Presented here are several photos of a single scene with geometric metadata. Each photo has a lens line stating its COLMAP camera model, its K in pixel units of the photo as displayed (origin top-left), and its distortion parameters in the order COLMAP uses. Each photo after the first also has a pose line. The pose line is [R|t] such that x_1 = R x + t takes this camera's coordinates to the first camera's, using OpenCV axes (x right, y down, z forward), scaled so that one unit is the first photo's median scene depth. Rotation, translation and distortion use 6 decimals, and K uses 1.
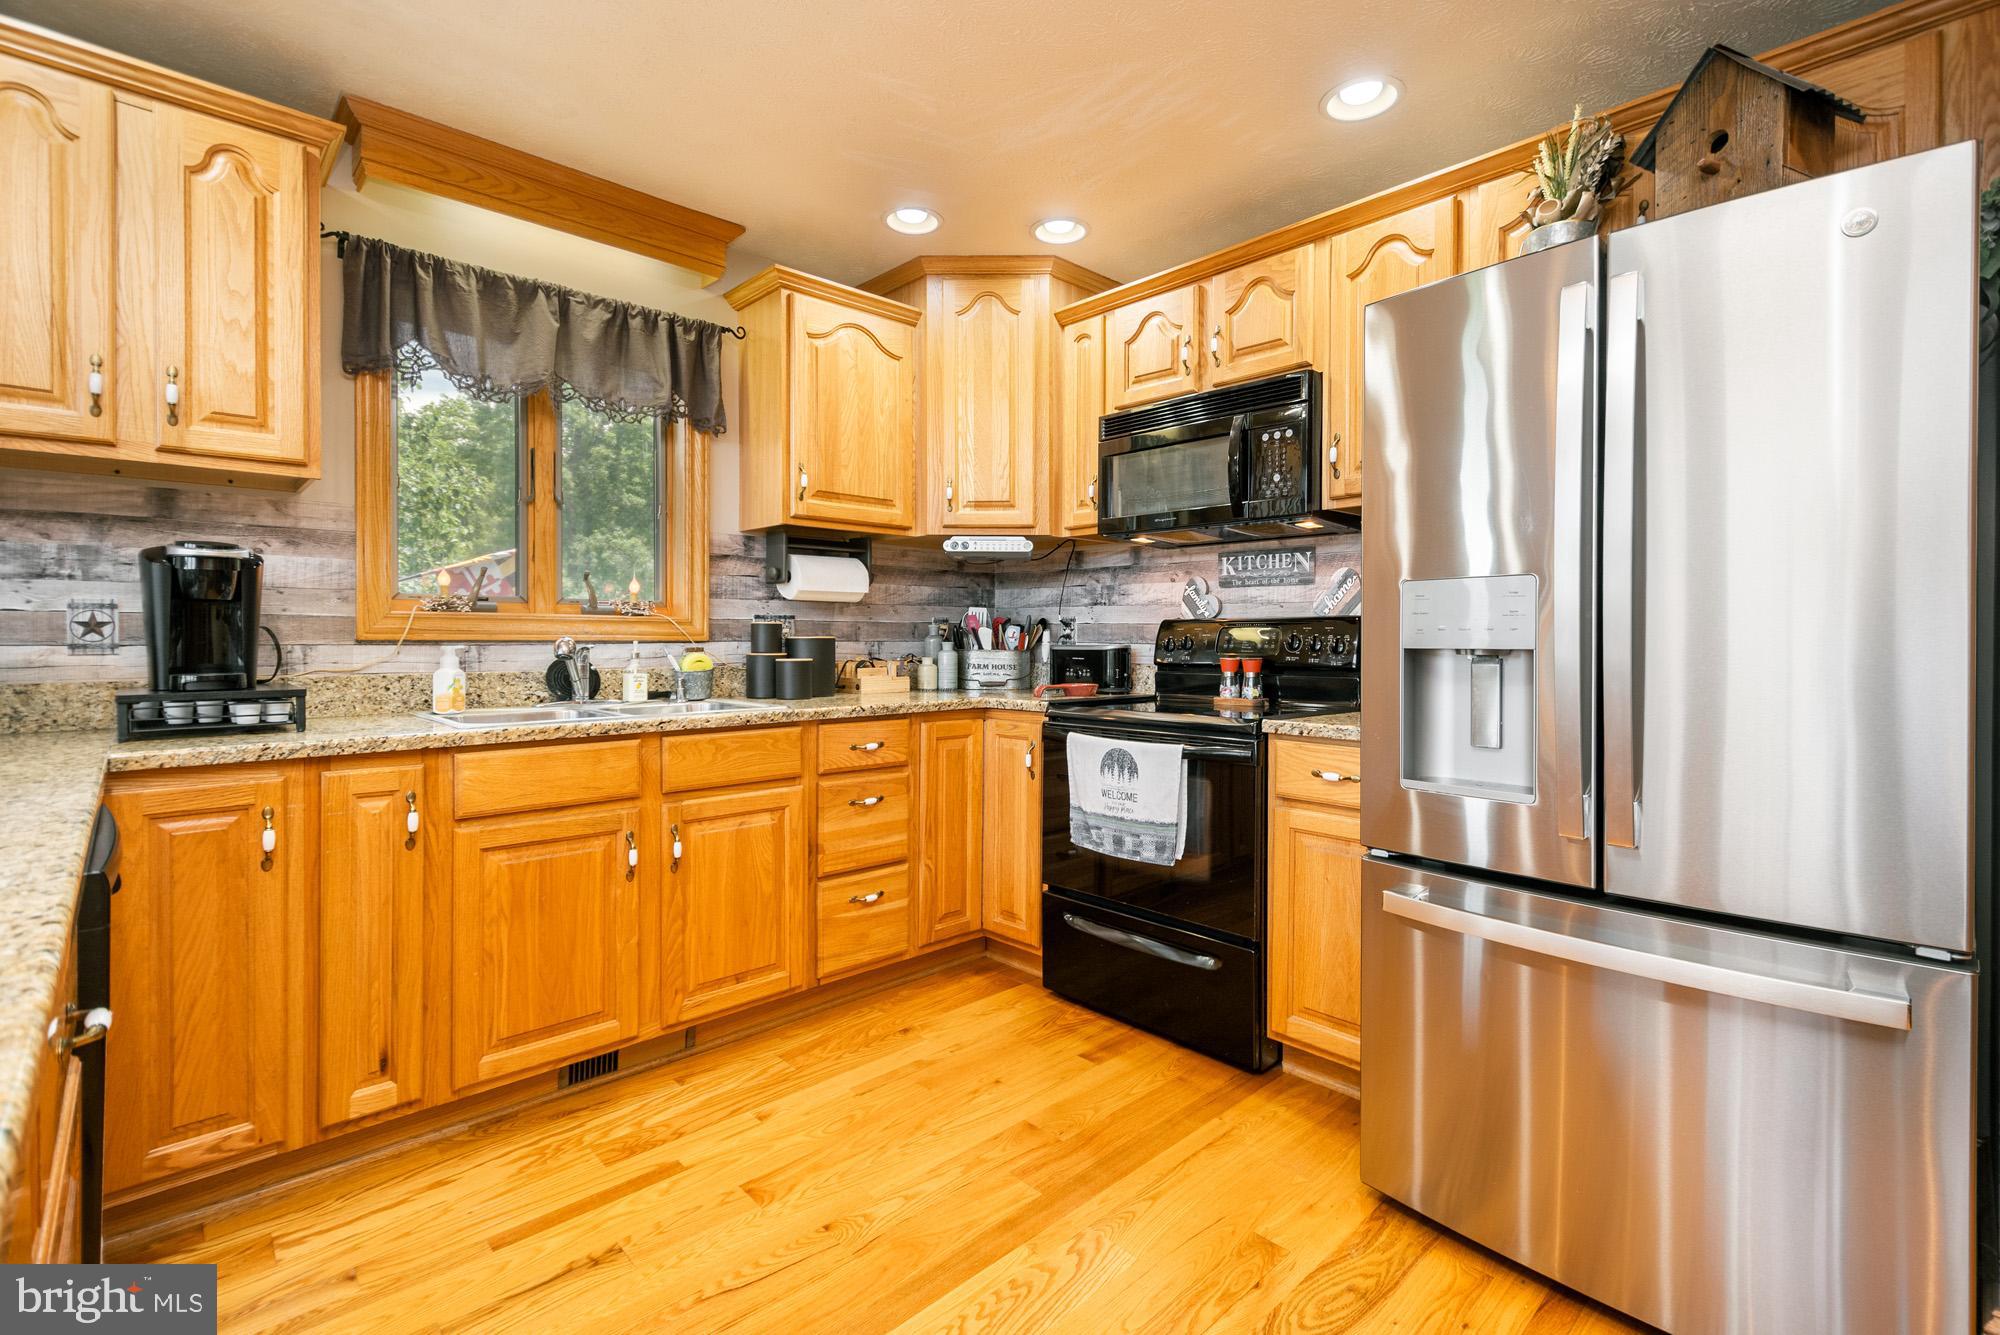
lens RADIAL K [[900.9, 0, 1001.1], [0, 900.9, 640.2], [0, 0, 1]] dist [0.014416, -0.008888]
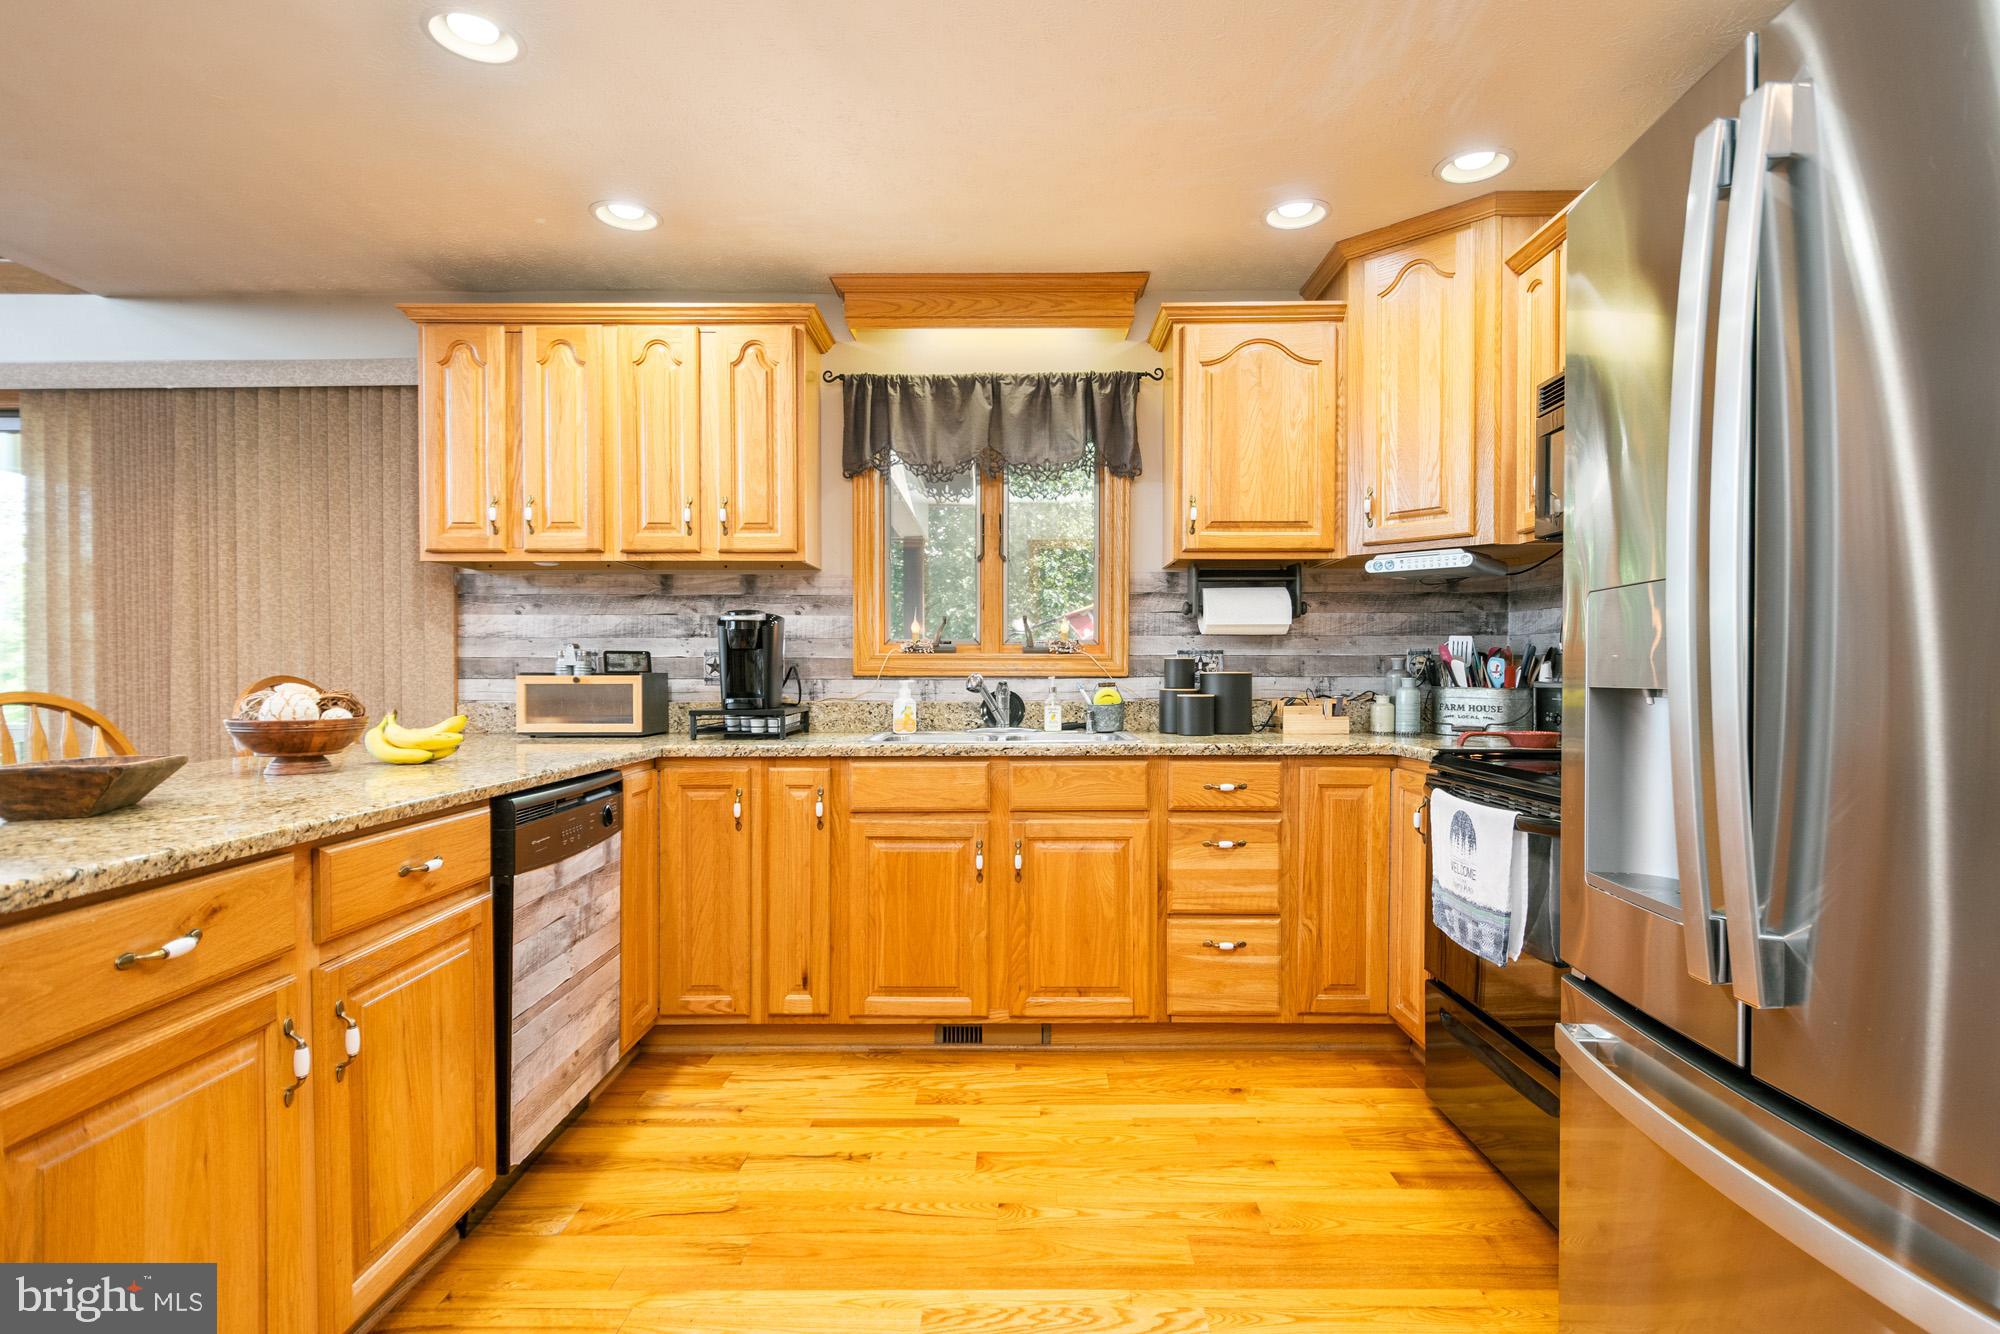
lens RADIAL K [[994.2, 0, 1000.9], [0, 994.2, 678.7], [0, 0, 1]] dist [0.001586, 0.000267]
pose [[0.722117, 0.001492, -0.691769, 0.432562], [0.000375, 0.999997, 0.002548, 0.000486], [0.691770, -0.002099, 0.722114, 0.080429]]
